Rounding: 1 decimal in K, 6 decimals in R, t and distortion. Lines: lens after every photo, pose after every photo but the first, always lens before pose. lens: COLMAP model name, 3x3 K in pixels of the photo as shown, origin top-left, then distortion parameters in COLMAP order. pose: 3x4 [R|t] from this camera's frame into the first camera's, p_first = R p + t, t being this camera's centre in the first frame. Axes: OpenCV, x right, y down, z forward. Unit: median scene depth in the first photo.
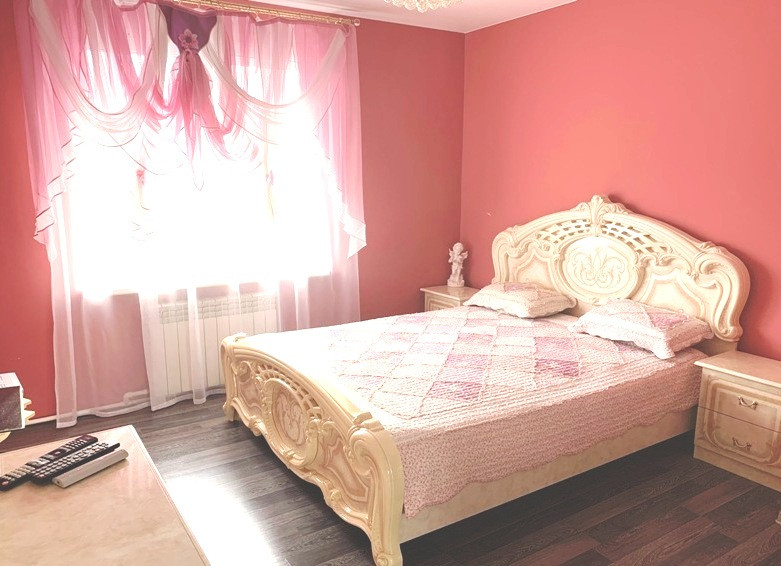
lens RADIAL K [[604.0, 0, 390.5], [0, 604.0, 283.0], [0, 0, 1]] dist [-0.055068, 0.119407]
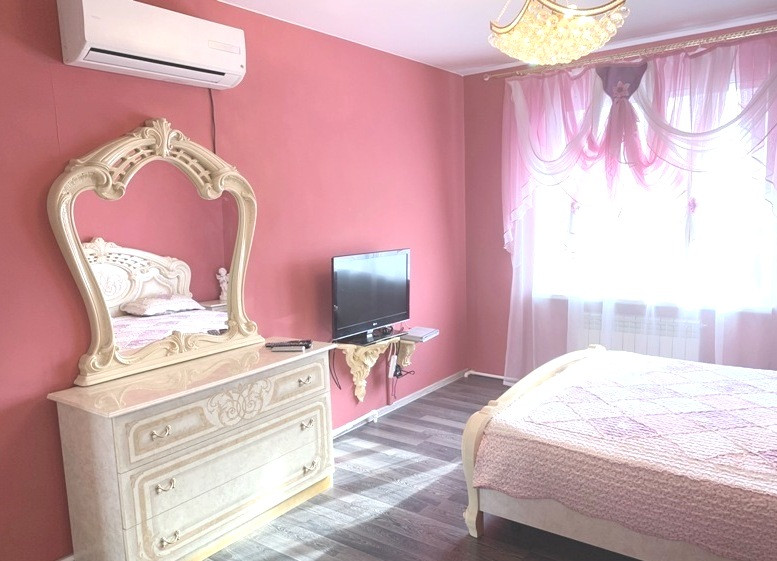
lens RADIAL K [[600.9, 0, 388.5], [0, 600.9, 280.5], [0, 0, 1]] dist [-0.055068, 0.119407]
pose [[0.390479, 0.105709, -0.914523, 0.574223], [-0.128372, 0.989933, 0.059614, -0.049554], [0.911618, 0.094121, 0.400118, 0.158369]]
